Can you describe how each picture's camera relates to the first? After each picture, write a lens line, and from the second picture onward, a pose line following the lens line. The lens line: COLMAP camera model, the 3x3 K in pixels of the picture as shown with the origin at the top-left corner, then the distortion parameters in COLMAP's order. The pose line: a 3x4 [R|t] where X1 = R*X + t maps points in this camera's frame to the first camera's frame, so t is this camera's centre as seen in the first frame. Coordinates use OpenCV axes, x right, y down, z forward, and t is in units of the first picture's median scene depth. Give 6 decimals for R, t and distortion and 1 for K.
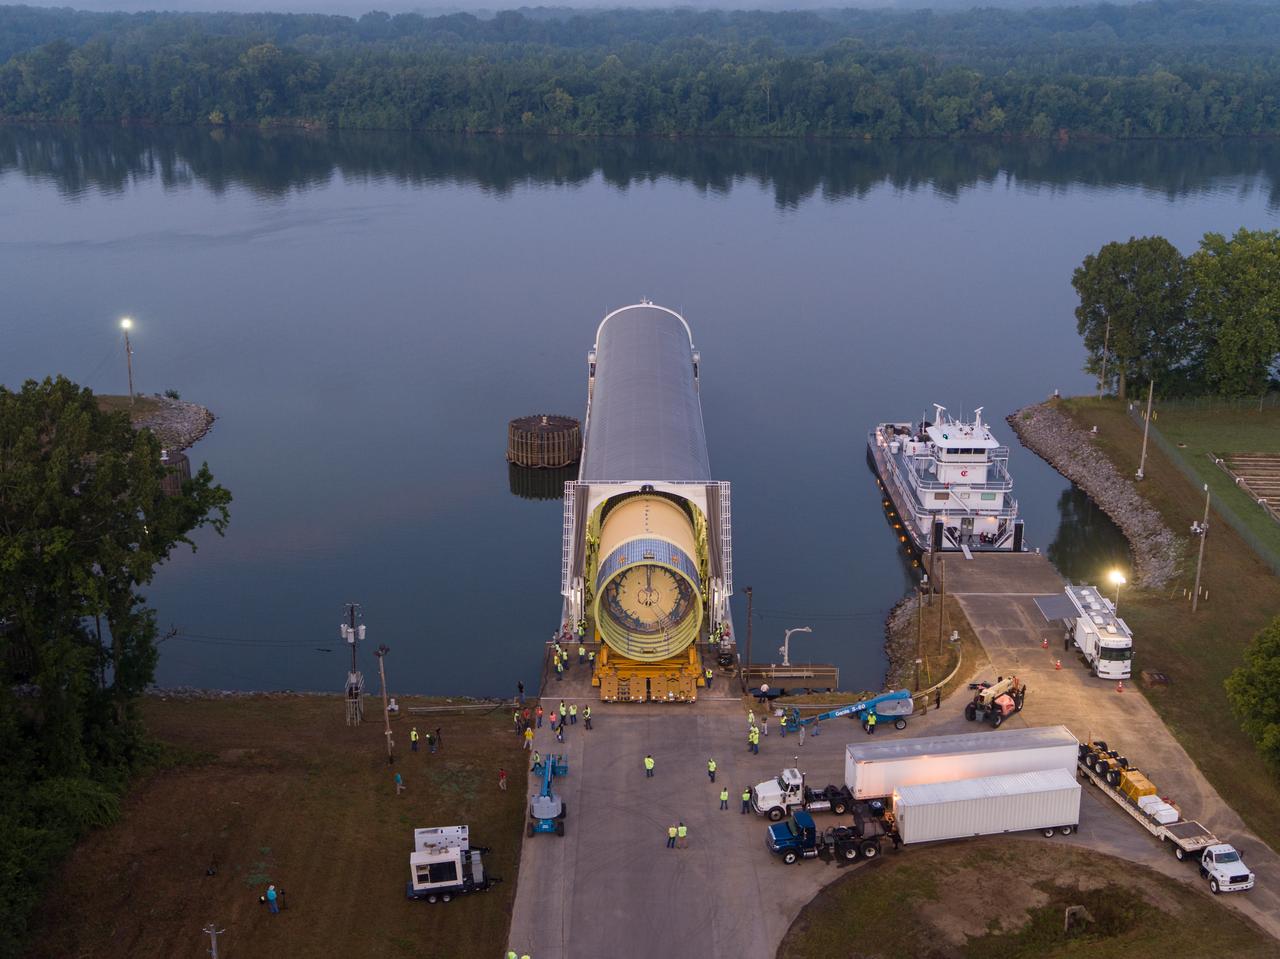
lens RADIAL K [[1551.1, 0, 637.4], [0, 1551.1, 477.8], [0, 0, 1]] dist [-0.003199, 0.000000]
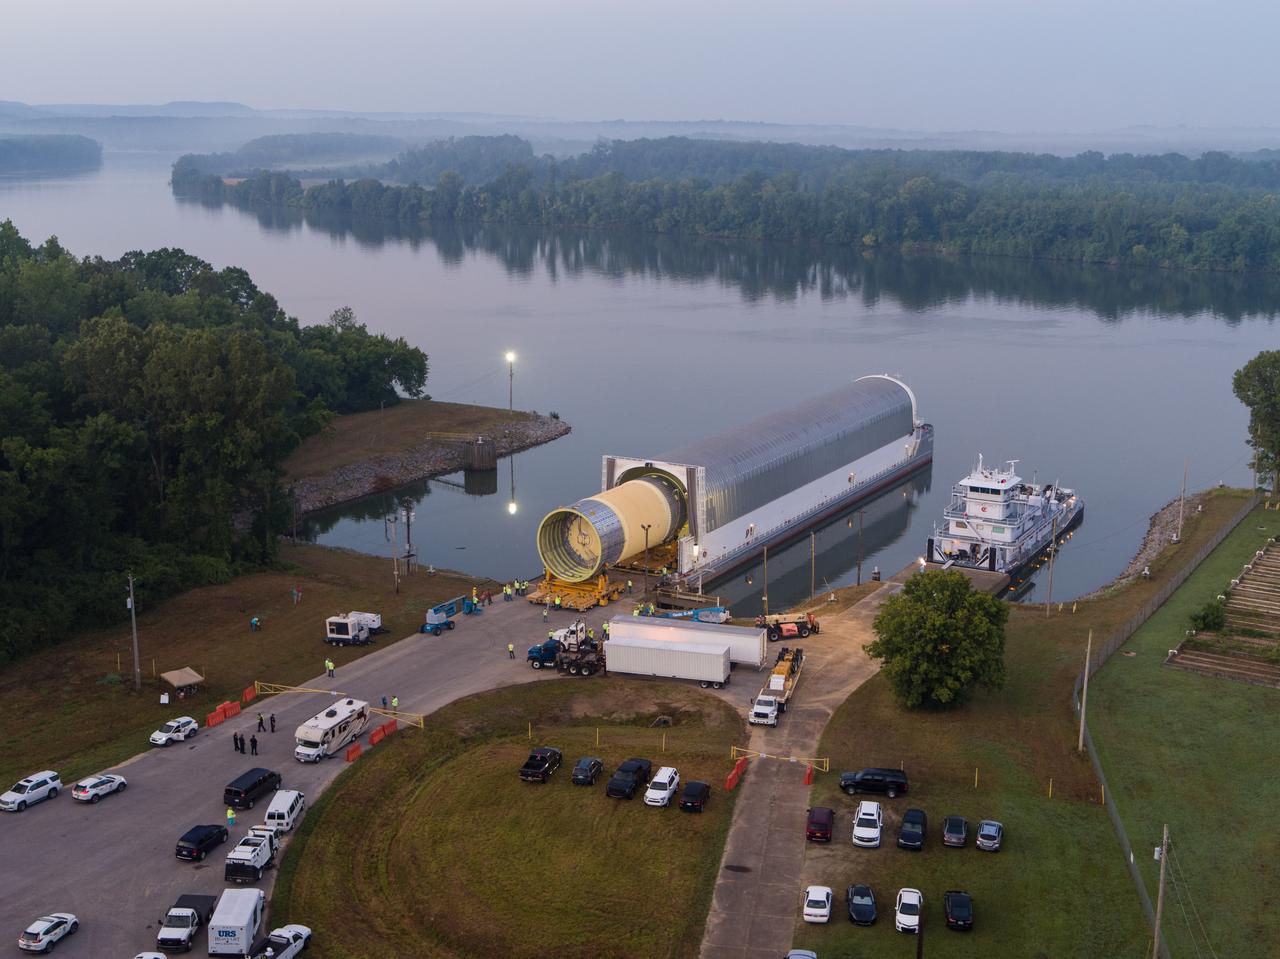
lens RADIAL K [[1551.1, 0, 643.4], [0, 1551.1, 482.8], [0, 0, 1]] dist [-0.003199, 0.000000]
pose [[0.874108, 0.110831, -0.472919, 0.436182], [-0.149436, 0.987760, -0.044719, 0.056403], [0.462174, 0.109760, 0.879971, -0.165552]]
